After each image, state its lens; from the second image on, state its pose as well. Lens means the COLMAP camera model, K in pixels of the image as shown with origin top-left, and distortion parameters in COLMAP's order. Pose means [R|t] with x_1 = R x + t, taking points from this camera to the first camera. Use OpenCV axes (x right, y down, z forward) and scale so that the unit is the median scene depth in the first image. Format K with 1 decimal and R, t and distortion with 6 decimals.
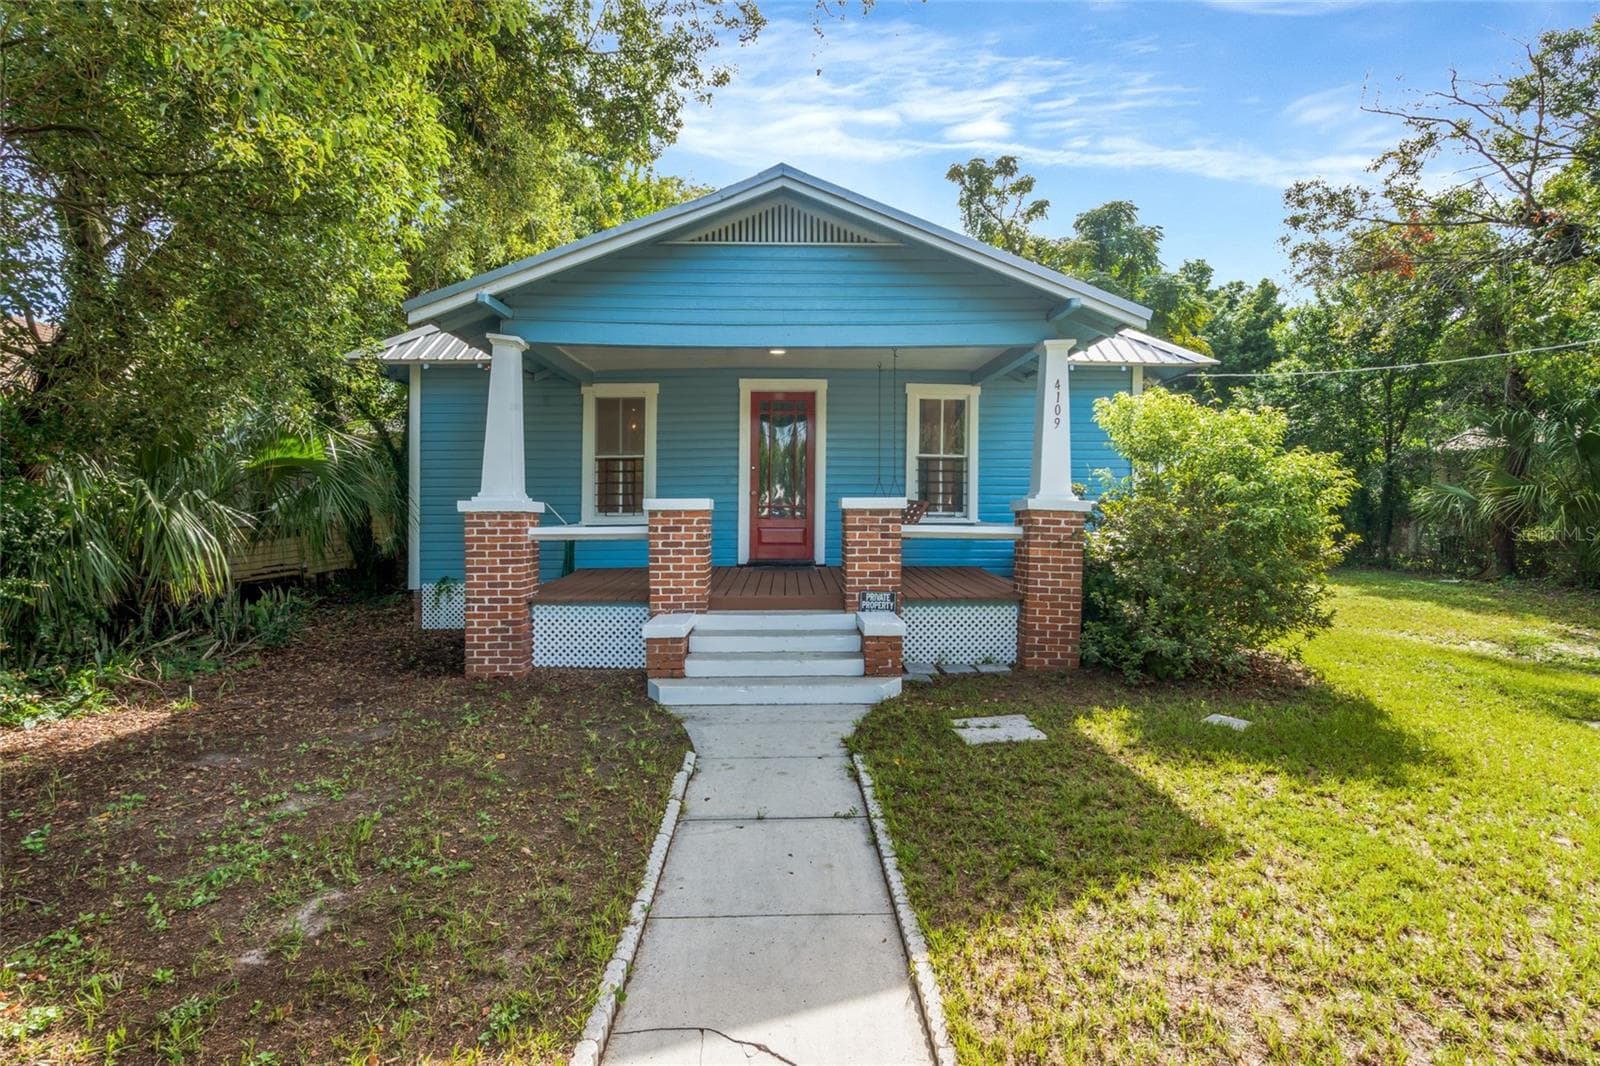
lens RADIAL K [[945.6, 0, 800.0], [0, 945.6, 533.0], [0, 0, 1]] dist [-0.000571, 0.000466]
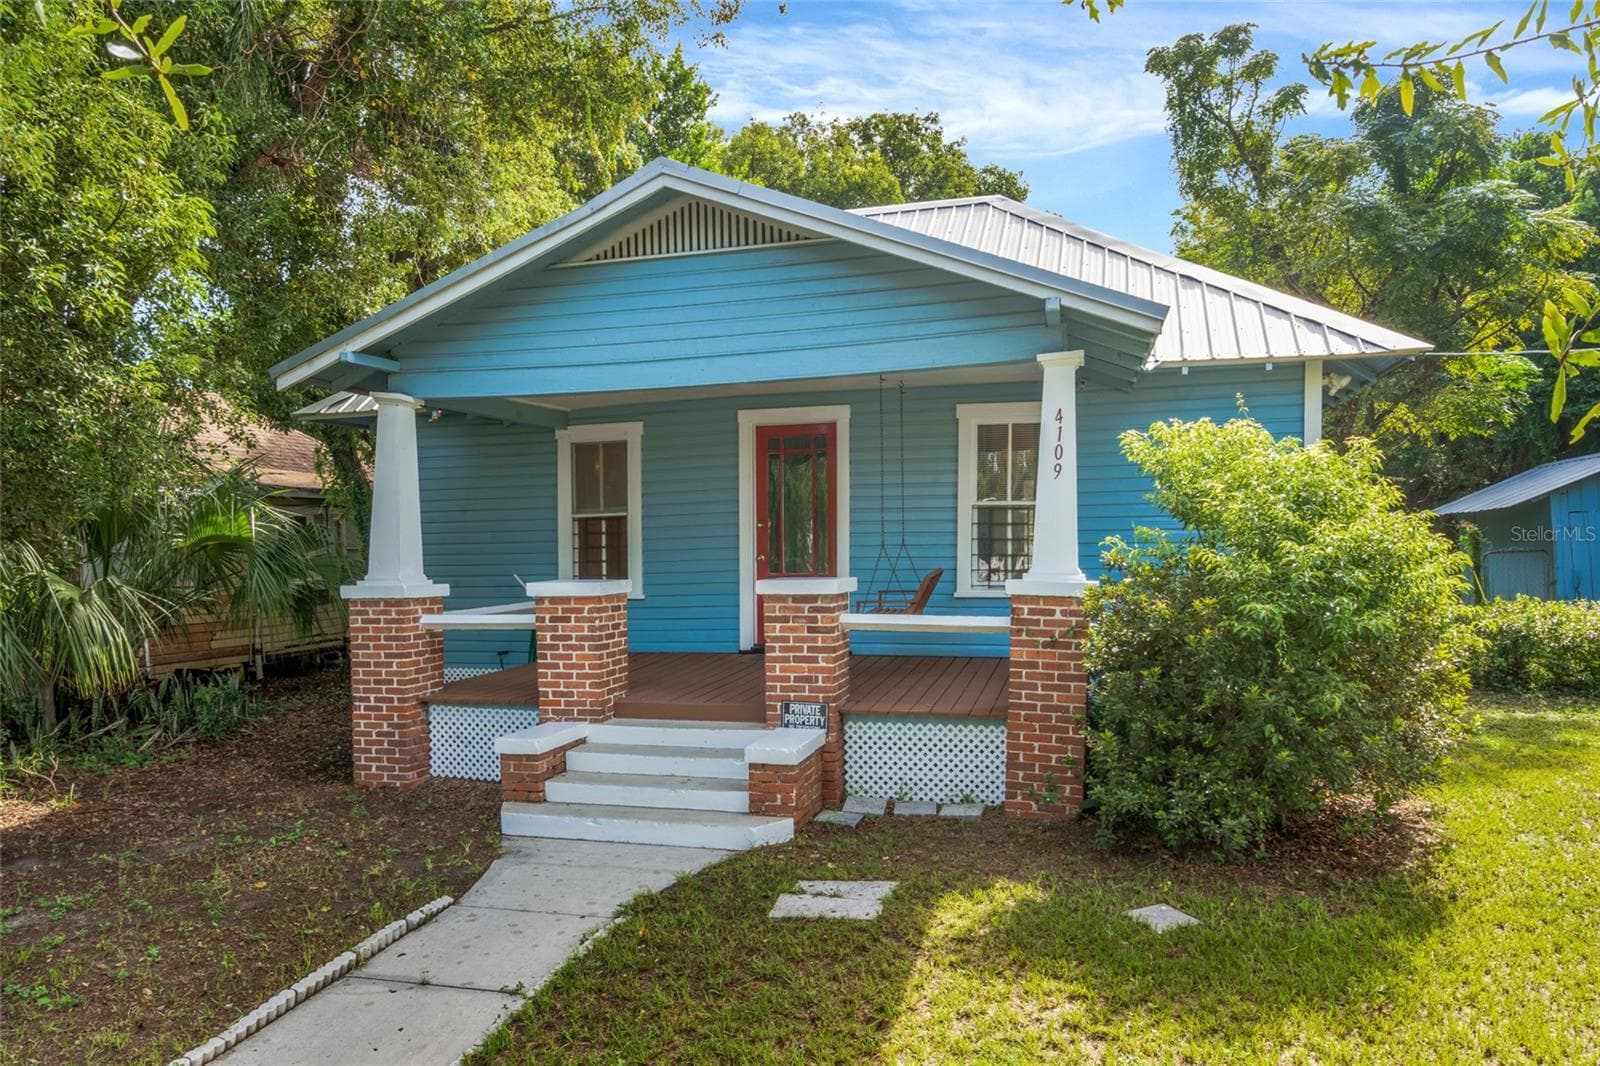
lens RADIAL K [[1338.8, 0, 766.4], [0, 1338.8, 596.9], [0, 0, 1]] dist [0.017342, 0.000151]
pose [[0.928334, 0.003174, -0.371734, 0.456596], [0.010433, 0.999347, 0.034588, -0.061096], [0.371601, -0.035987, 0.927695, -0.013742]]
